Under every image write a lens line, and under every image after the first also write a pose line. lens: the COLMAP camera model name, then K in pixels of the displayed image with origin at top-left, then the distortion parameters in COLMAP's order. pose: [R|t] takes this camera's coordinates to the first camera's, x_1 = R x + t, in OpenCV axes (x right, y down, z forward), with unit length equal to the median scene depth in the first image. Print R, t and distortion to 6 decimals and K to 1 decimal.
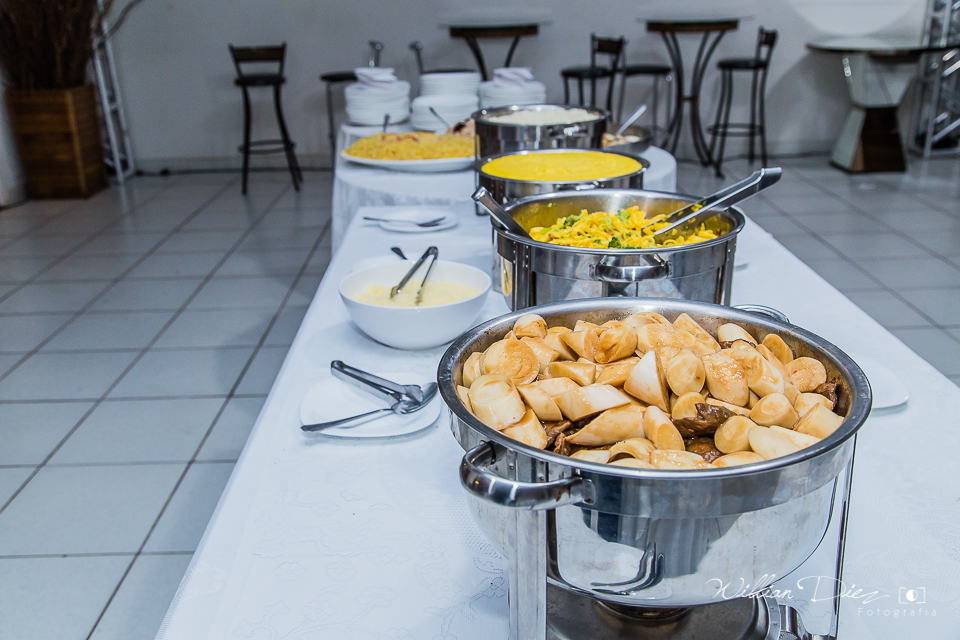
lens RADIAL K [[904.6, 0, 480.0], [0, 904.6, 320.0], [0, 0, 1]] dist [0.050270, -0.009068]
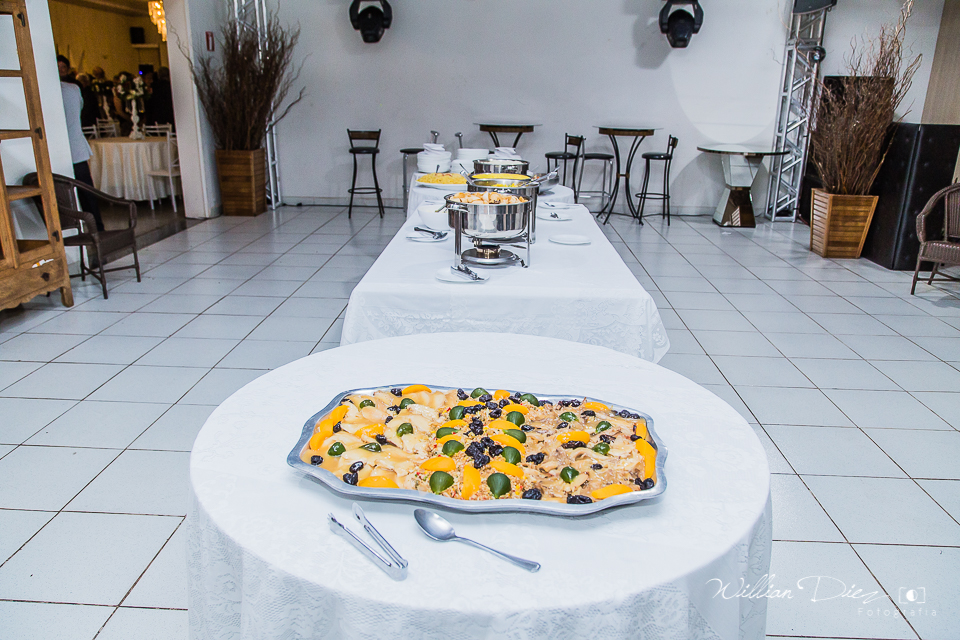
lens RADIAL K [[719.2, 0, 480.0], [0, 719.2, 320.0], [0, 0, 1]] dist [-0.000258, -0.000029]
pose [[0.997644, 0.059156, -0.034751, 0.032689], [-0.060726, 0.997093, -0.046014, 0.091162], [0.031928, 0.048016, 0.998336, -0.284334]]
